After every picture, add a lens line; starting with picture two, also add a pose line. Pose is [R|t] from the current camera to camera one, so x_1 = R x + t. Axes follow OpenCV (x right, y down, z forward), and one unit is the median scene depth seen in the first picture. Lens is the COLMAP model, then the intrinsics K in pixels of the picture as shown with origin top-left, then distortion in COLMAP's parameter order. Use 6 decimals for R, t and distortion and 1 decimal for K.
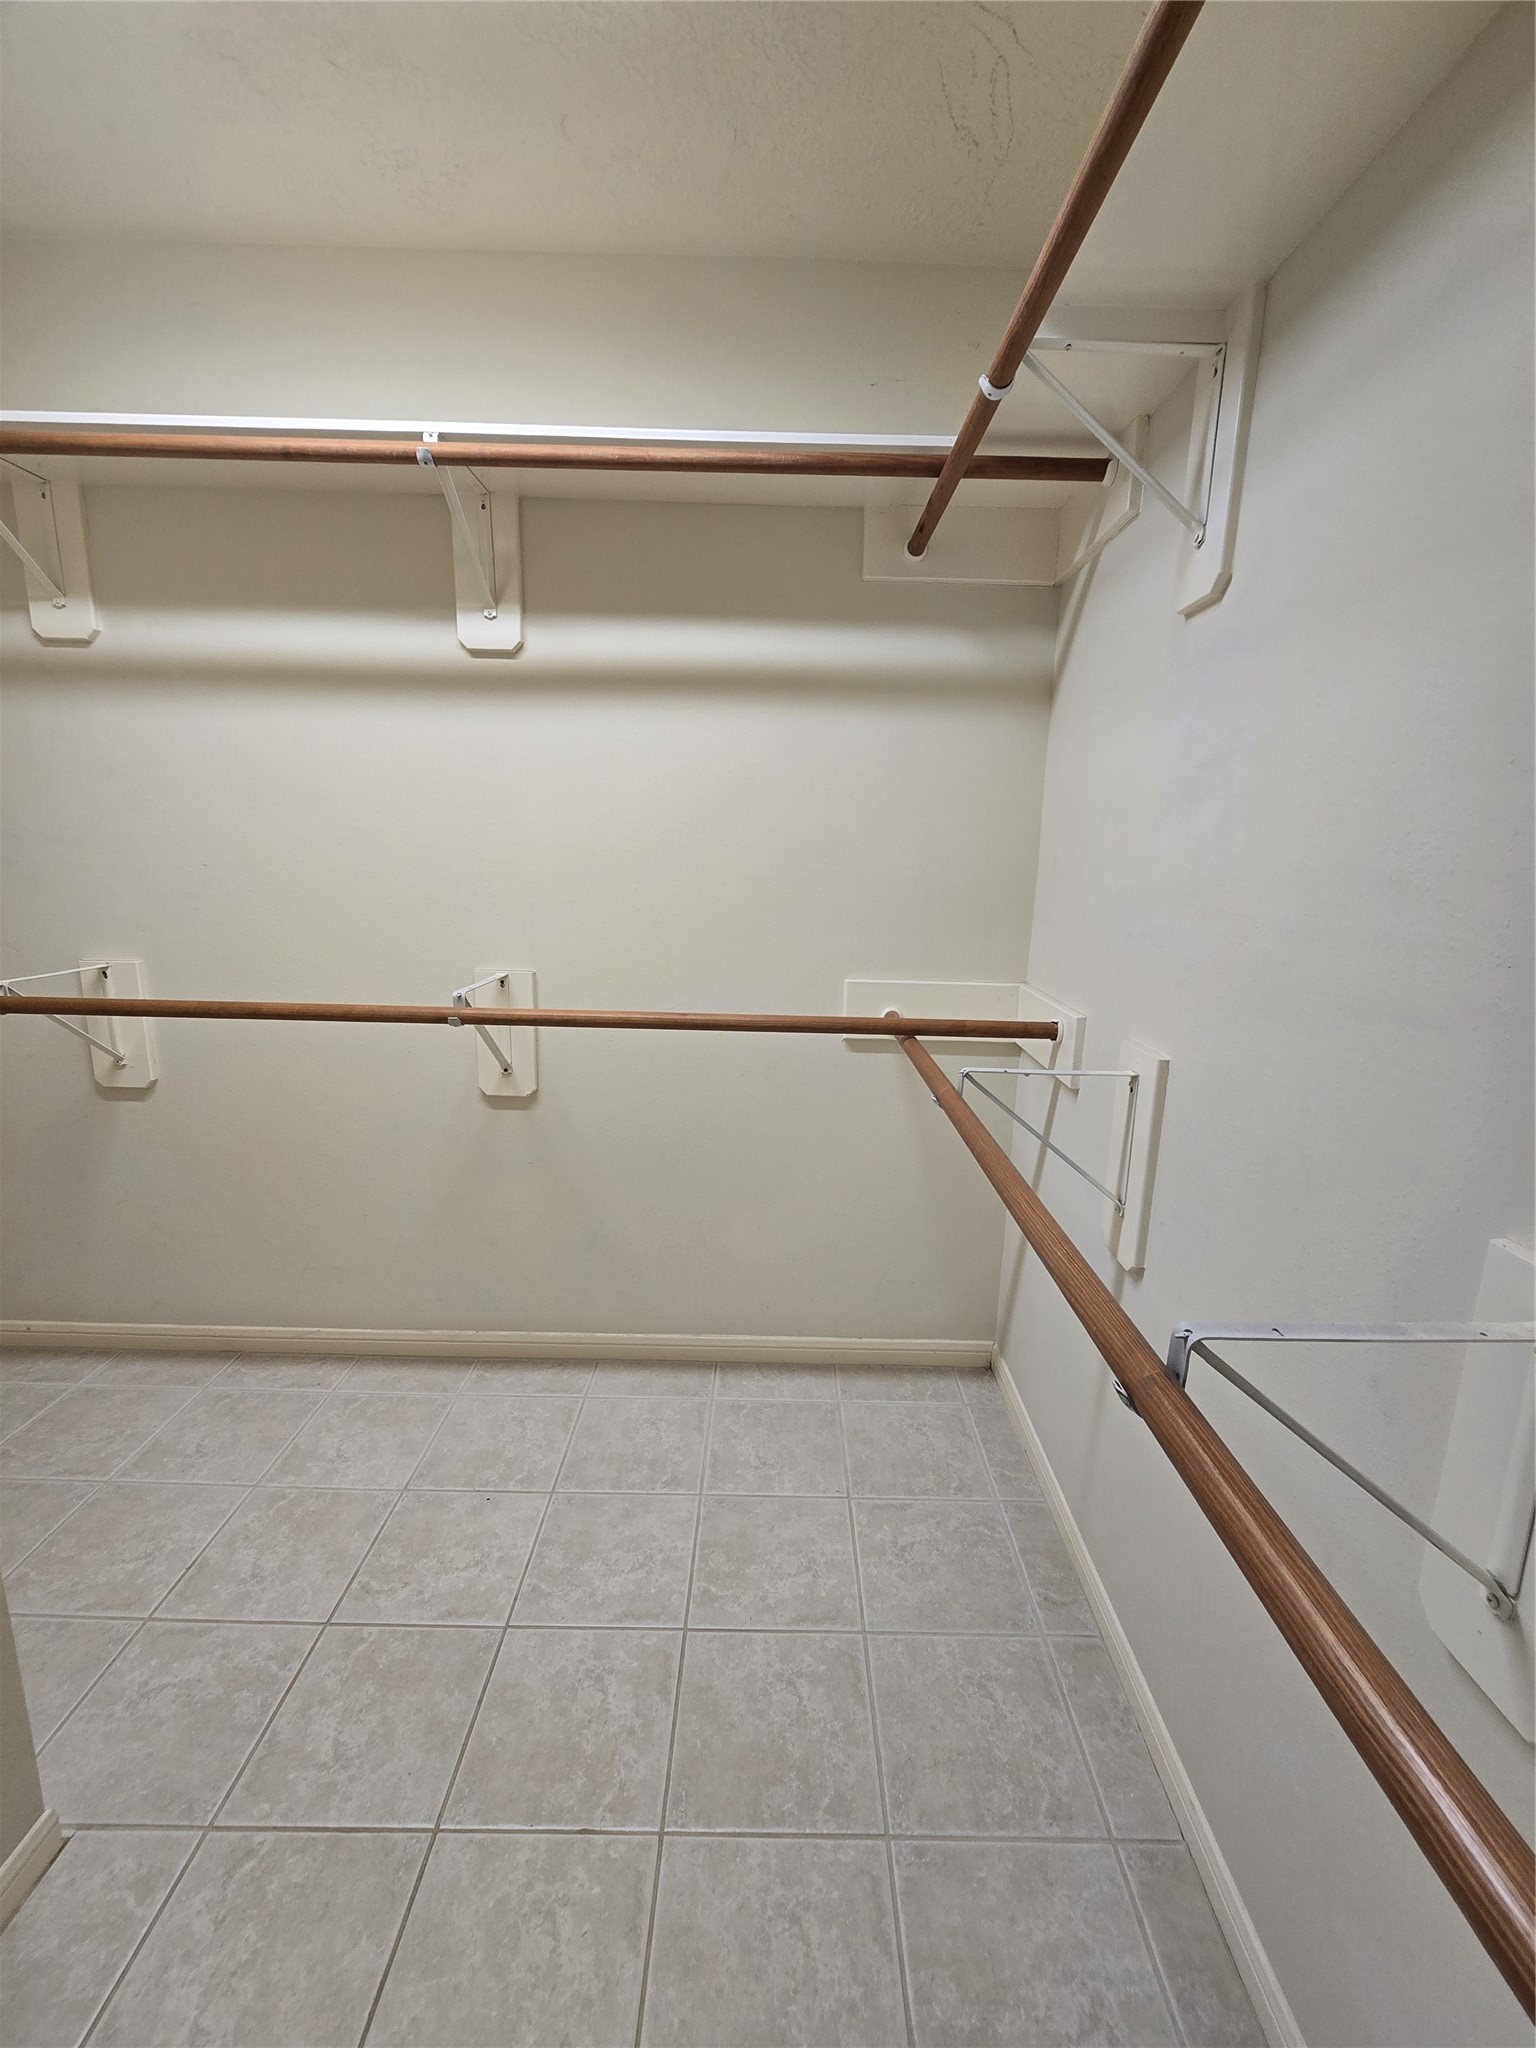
lens RADIAL K [[842.9, 0, 770.7], [0, 842.9, 1026.3], [0, 0, 1]] dist [-0.006736, 0.001442]
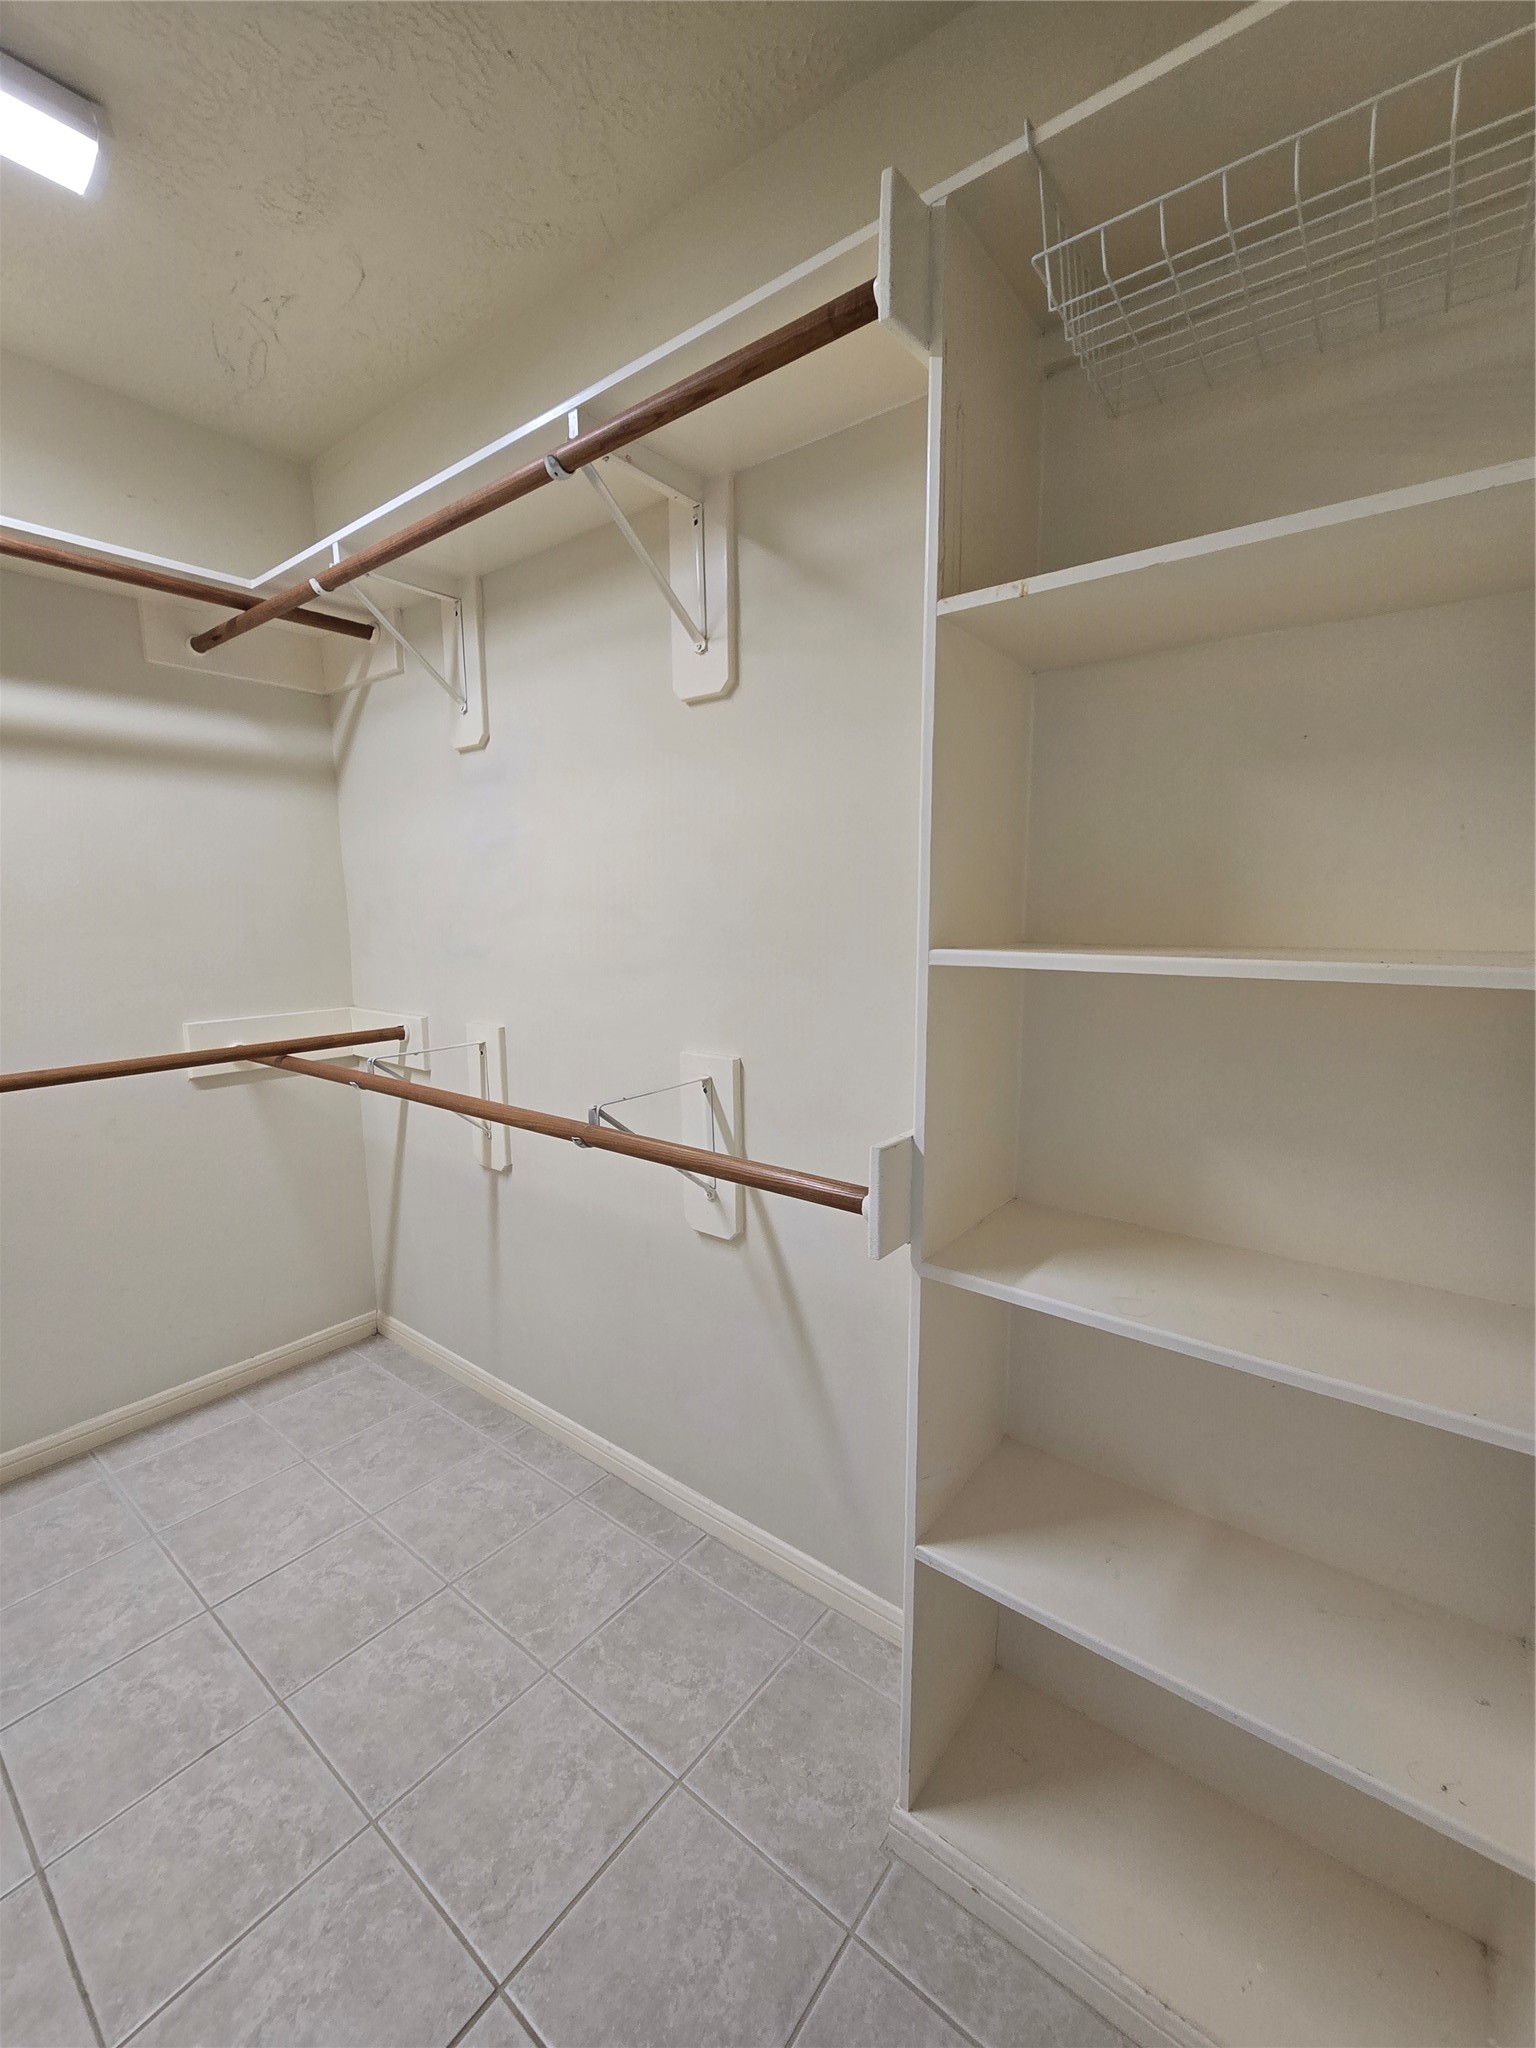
lens RADIAL K [[842.9, 0, 769.1], [0, 842.9, 1020.4], [0, 0, 1]] dist [-0.006736, 0.001442]
pose [[0.618408, -0.135293, 0.774124, -0.330400], [0.181856, 0.982968, 0.026517, 0.056118], [-0.764526, 0.124381, 0.632479, -0.289826]]
